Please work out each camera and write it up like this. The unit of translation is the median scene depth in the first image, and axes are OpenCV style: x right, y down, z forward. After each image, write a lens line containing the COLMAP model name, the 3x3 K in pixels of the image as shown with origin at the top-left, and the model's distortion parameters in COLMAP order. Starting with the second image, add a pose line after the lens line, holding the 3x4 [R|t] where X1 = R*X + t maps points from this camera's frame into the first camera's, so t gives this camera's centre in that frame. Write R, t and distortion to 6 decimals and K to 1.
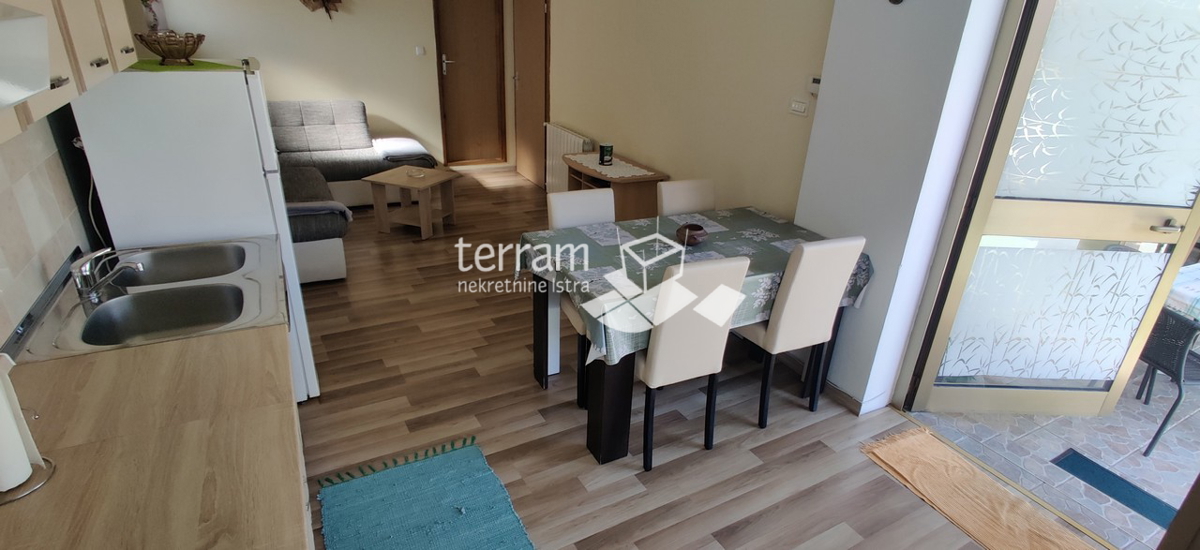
lens RADIAL K [[594.4, 0, 614.1], [0, 594.4, 276.5], [0, 0, 1]] dist [-0.000985, -0.013741]
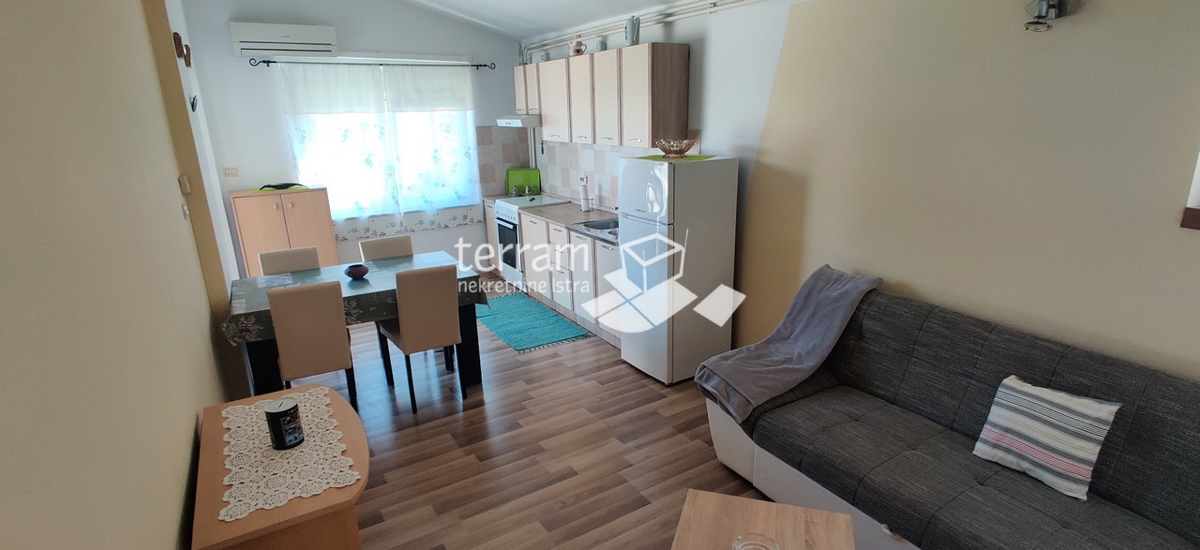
lens RADIAL K [[594.4, 0, 614.1], [0, 594.4, 276.5], [0, 0, 1]] dist [-0.000985, -0.013741]
pose [[-0.997882, -0.011322, -0.064059, -0.328260], [-0.050678, 0.752696, 0.656415, -0.861380], [0.040785, 0.658271, -0.751675, 1.781895]]
